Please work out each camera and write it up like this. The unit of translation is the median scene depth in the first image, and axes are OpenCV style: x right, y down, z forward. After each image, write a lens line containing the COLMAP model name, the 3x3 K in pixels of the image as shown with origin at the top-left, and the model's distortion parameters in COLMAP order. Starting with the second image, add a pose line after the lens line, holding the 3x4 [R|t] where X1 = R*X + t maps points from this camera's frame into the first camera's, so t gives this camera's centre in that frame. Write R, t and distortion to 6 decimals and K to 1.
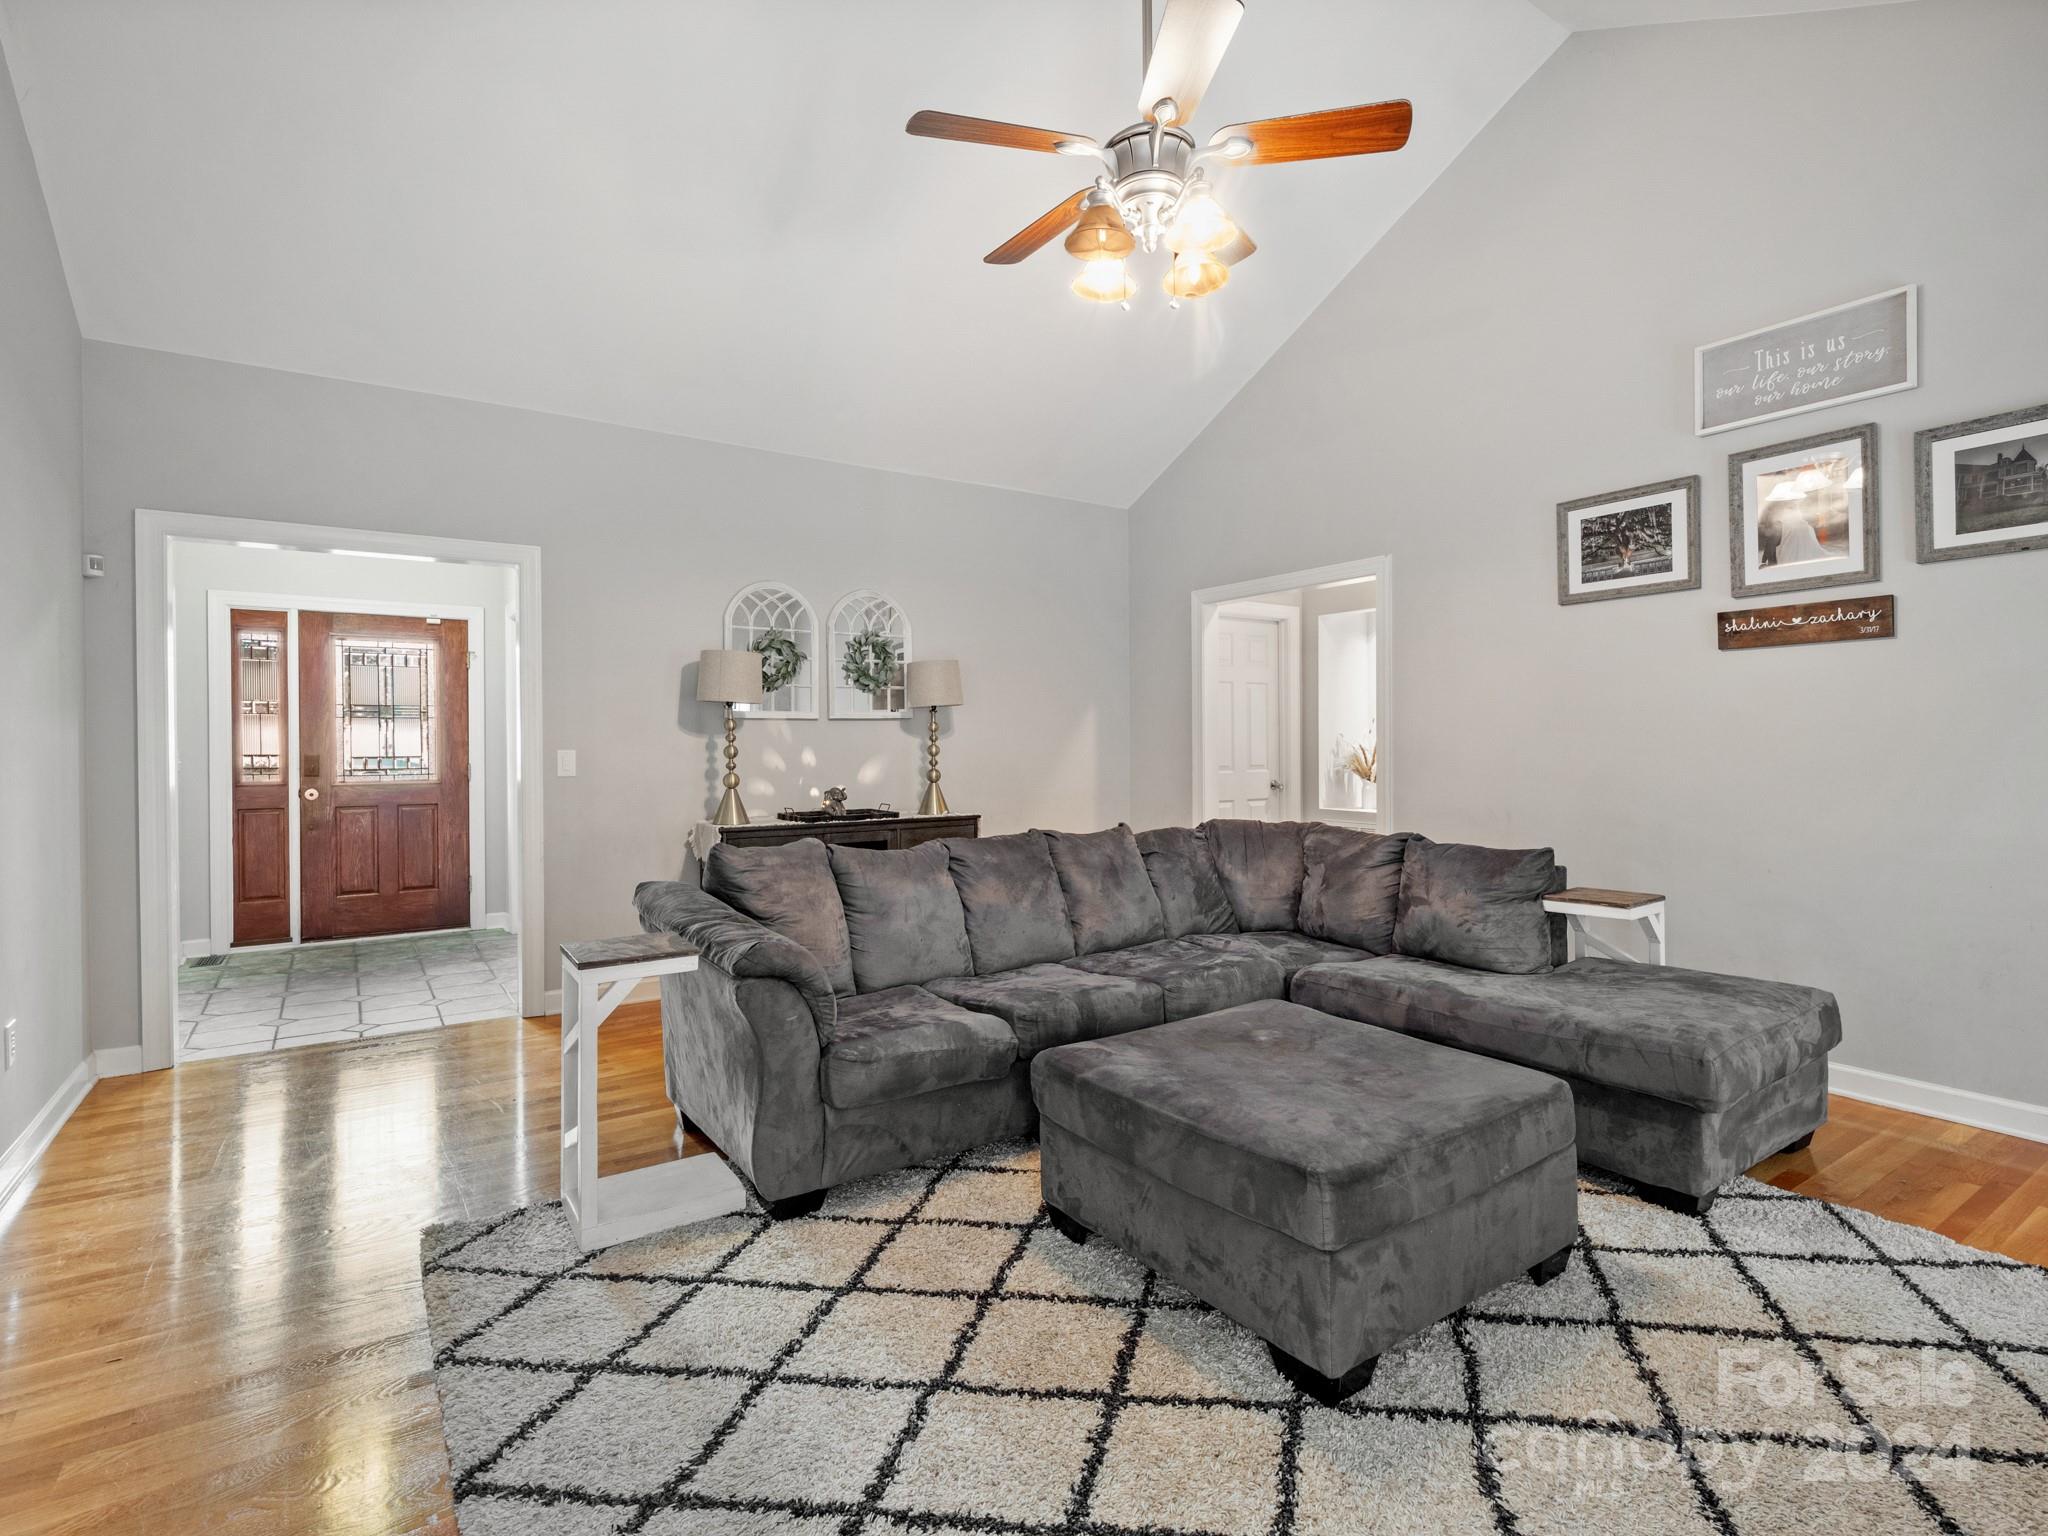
lens RADIAL K [[988.2, 0, 1010.5], [0, 988.2, 750.9], [0, 0, 1]] dist [-0.004991, -0.001731]
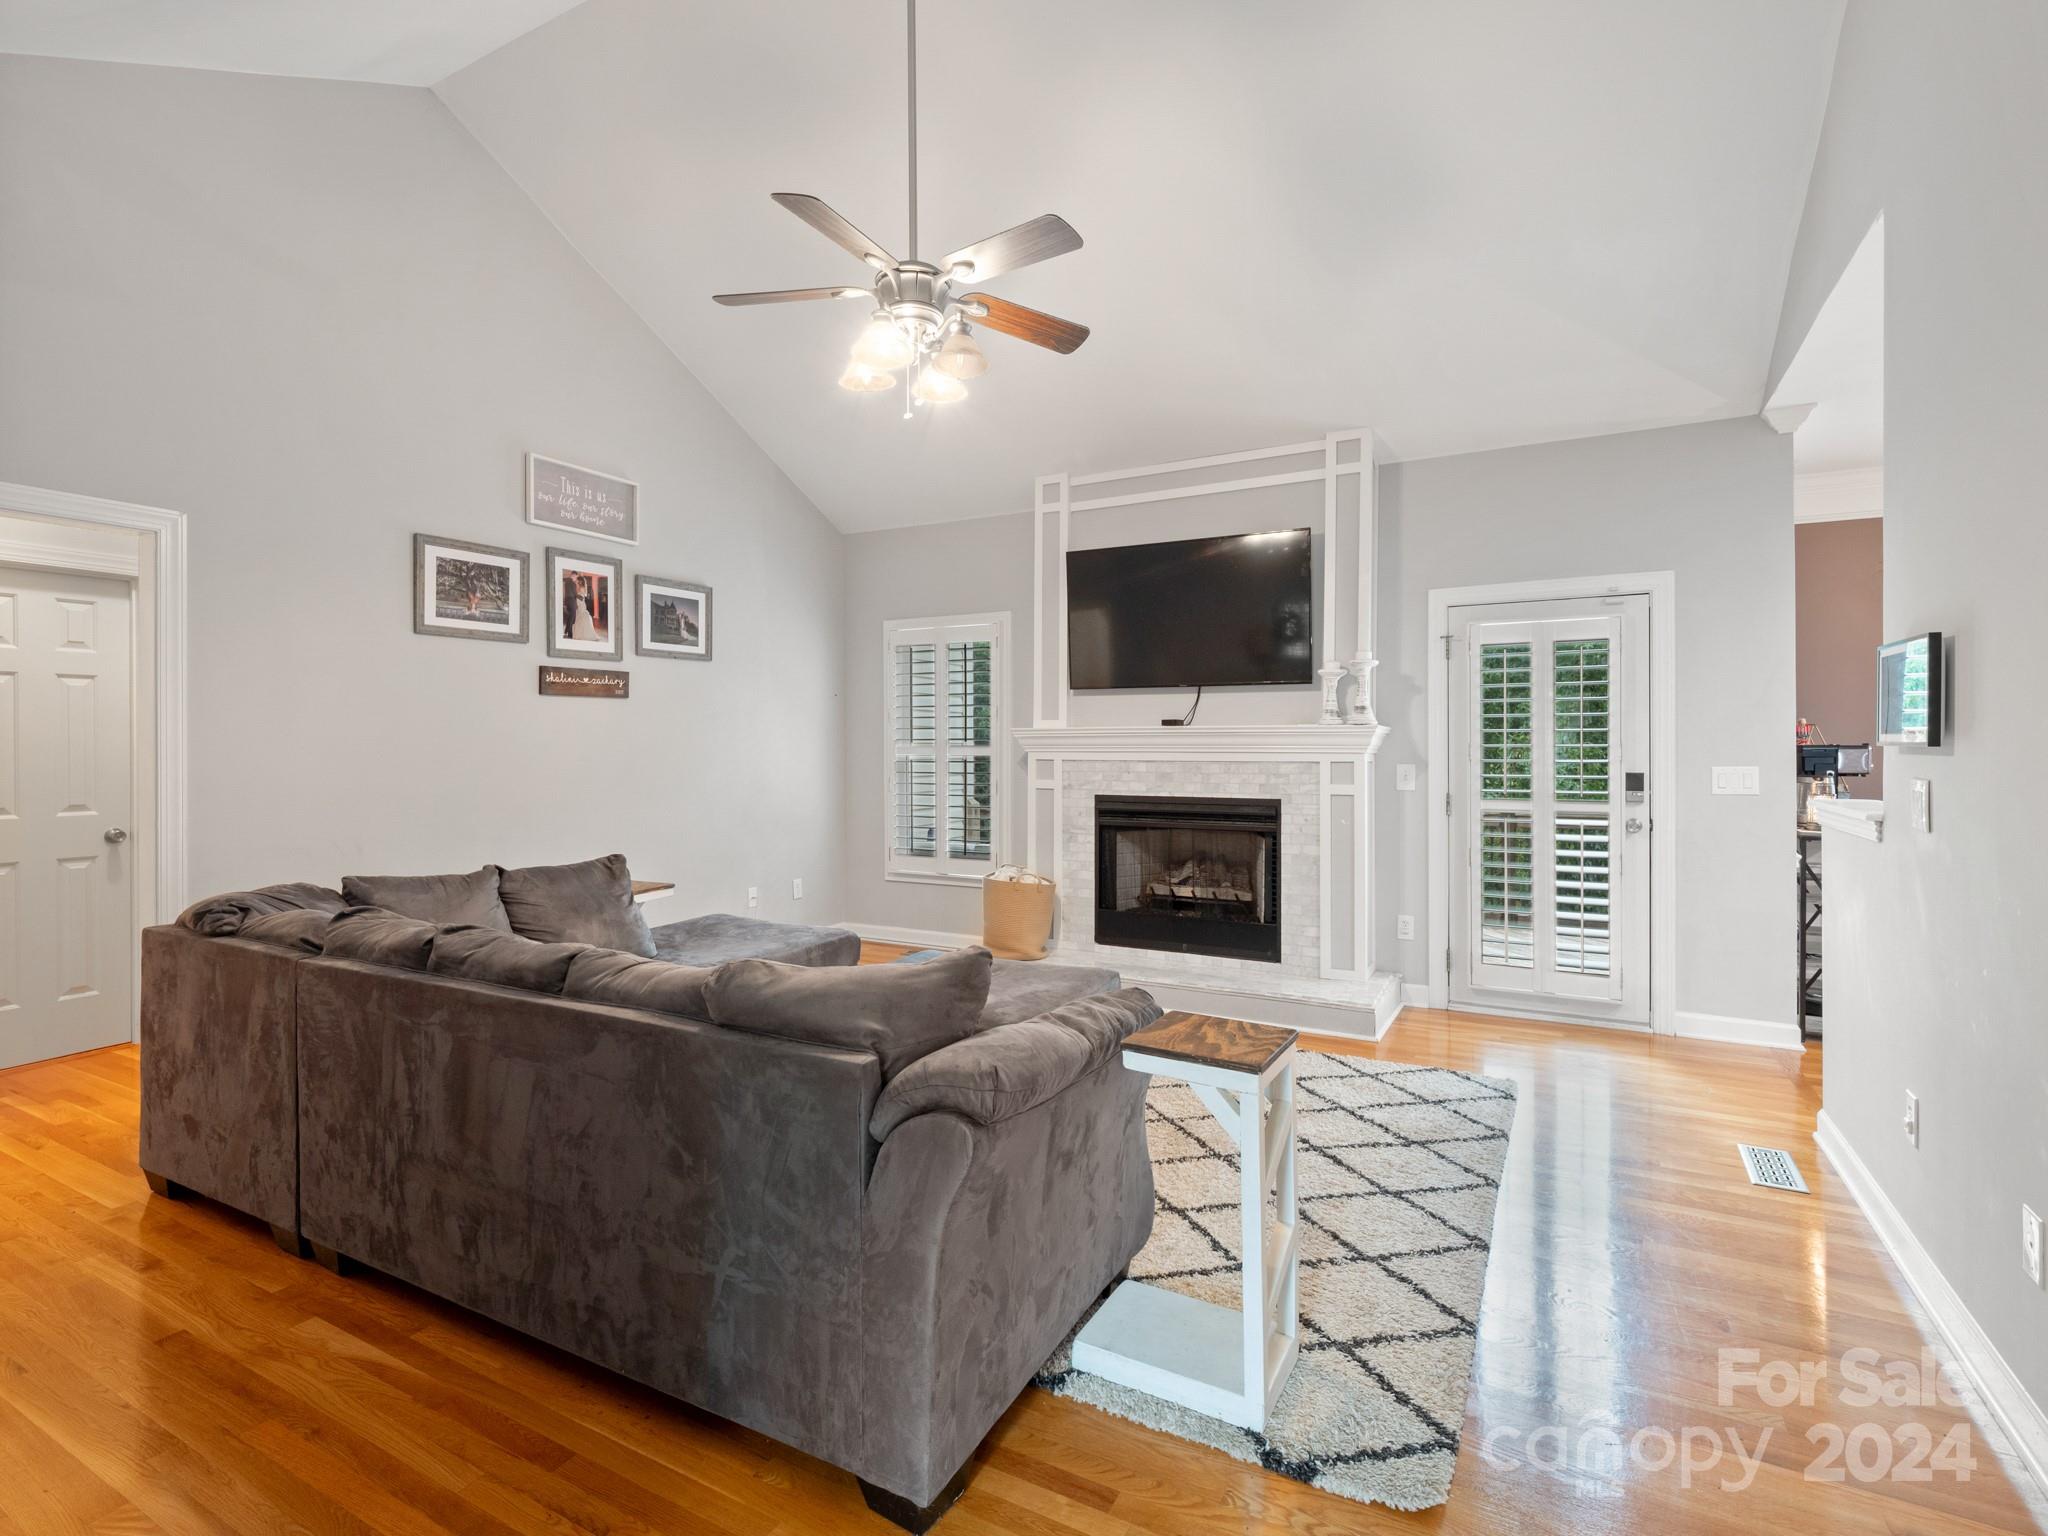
lens RADIAL K [[988.2, 0, 1006.7], [0, 988.2, 748.7], [0, 0, 1]] dist [-0.004991, -0.001731]
pose [[-0.456192, 0.004398, 0.889870, -0.693479], [0.010273, 0.999947, 0.000324, -0.025157], [-0.889822, 0.009289, -0.456213, 1.027094]]
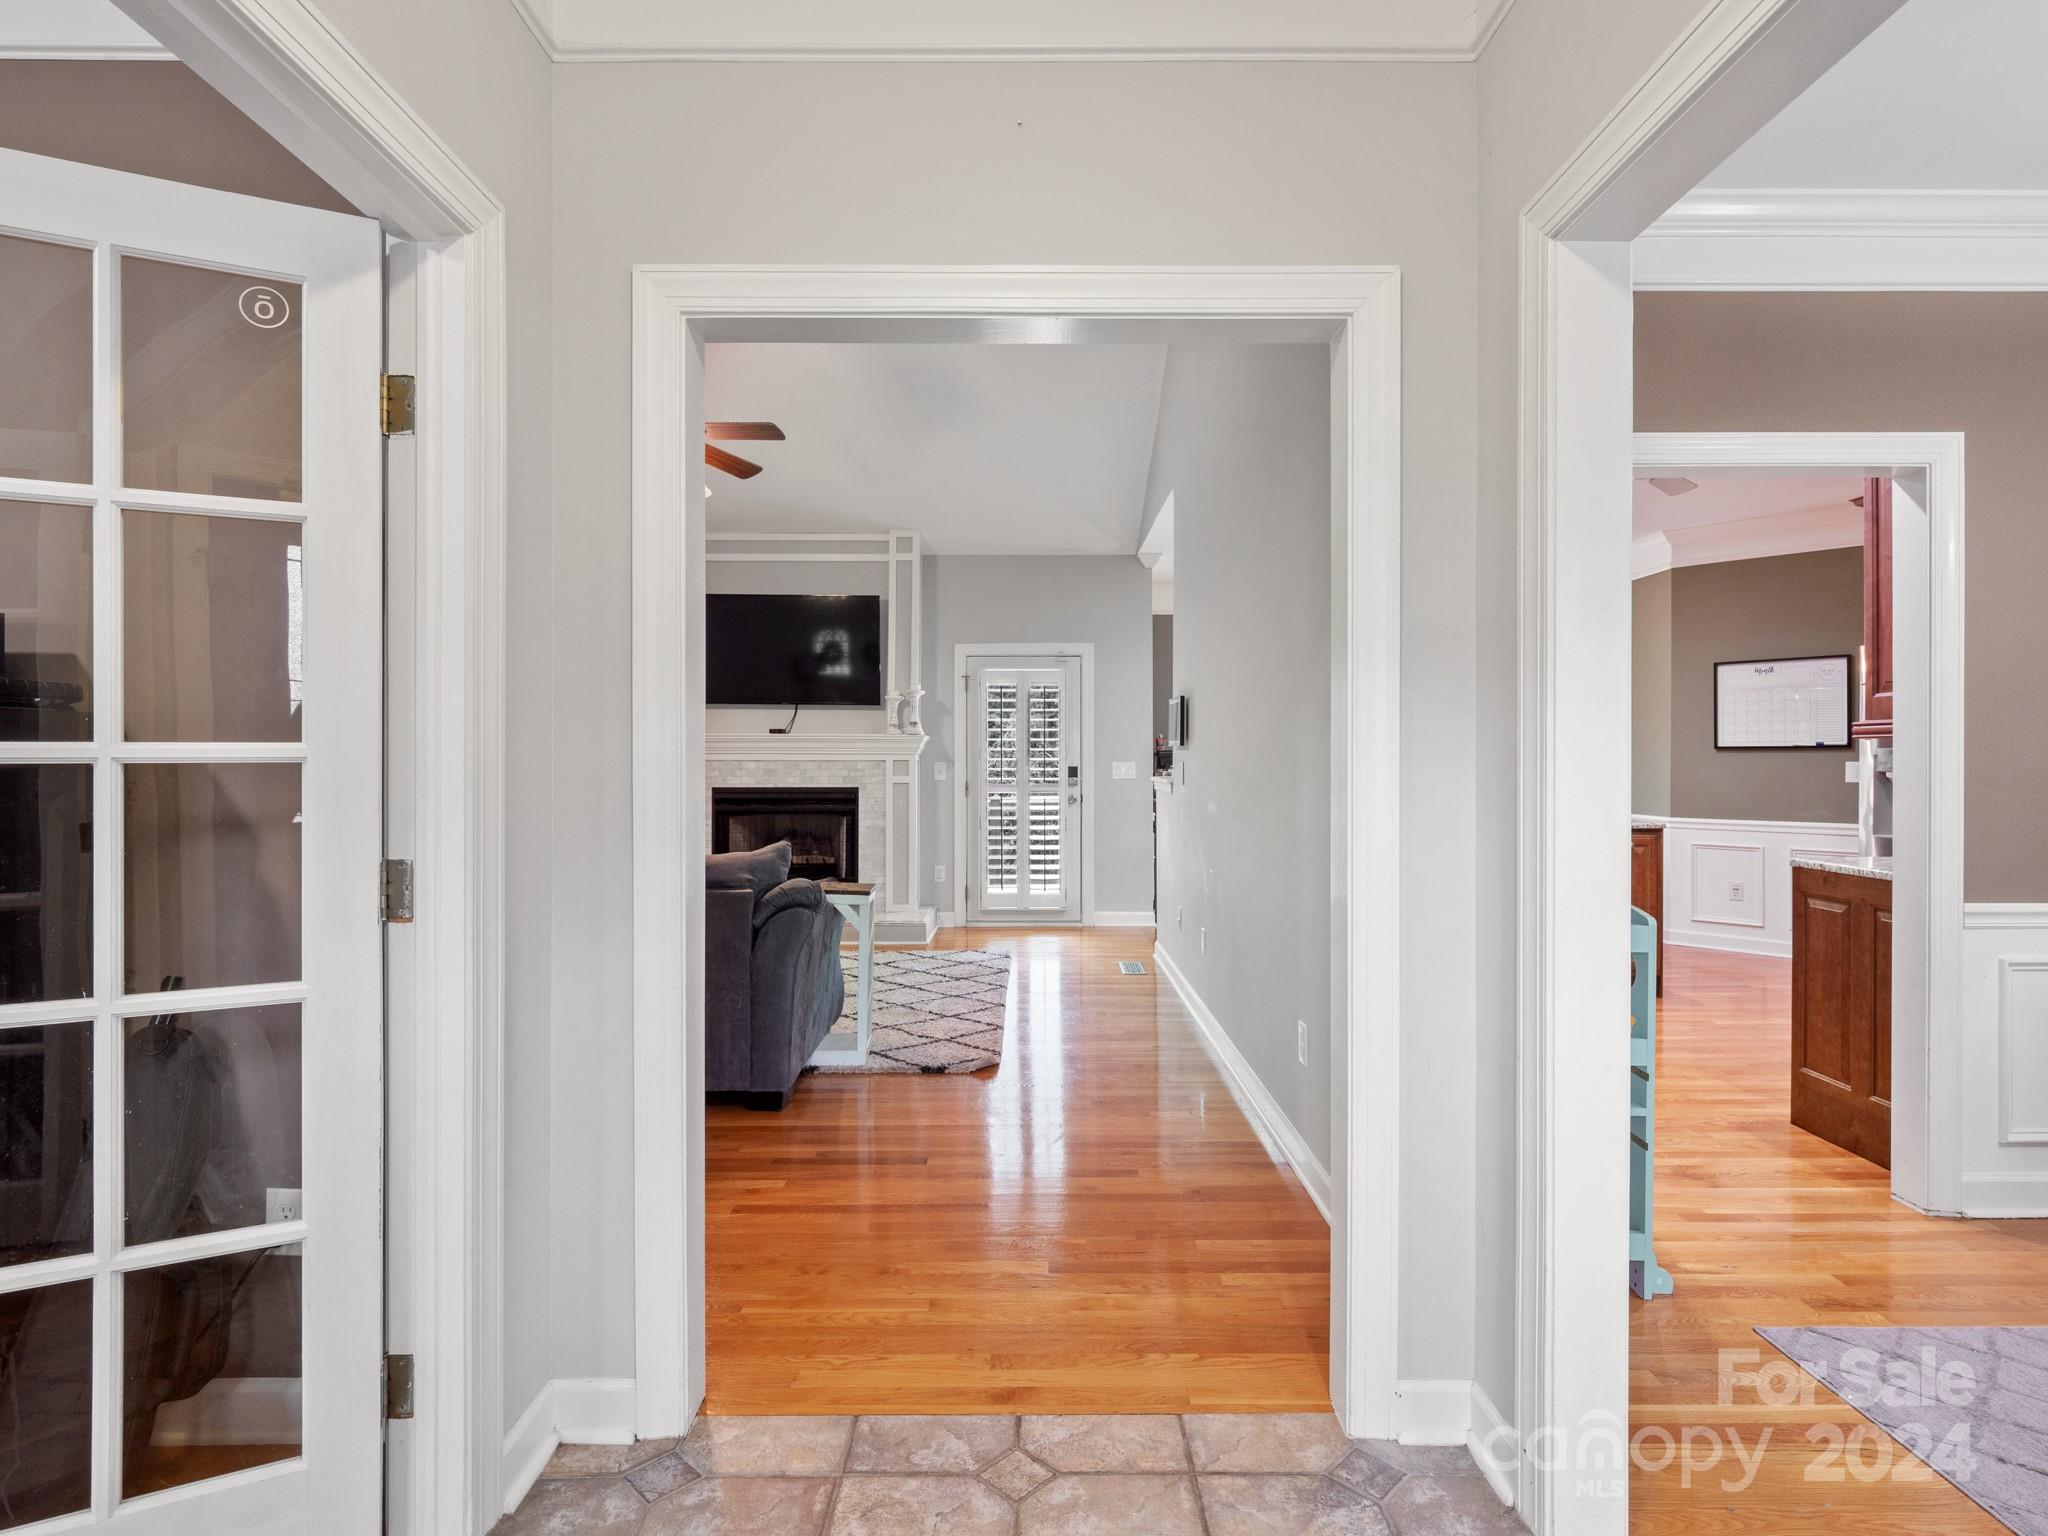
lens RADIAL K [[988.2, 0, 1023.4], [0, 988.2, 763.6], [0, 0, 1]] dist [-0.004991, -0.001731]
pose [[-0.832948, 0.002404, 0.553346, -0.983262], [0.008382, 0.999931, 0.008273, -0.009408], [-0.553287, 0.011529, -0.832911, 1.495731]]
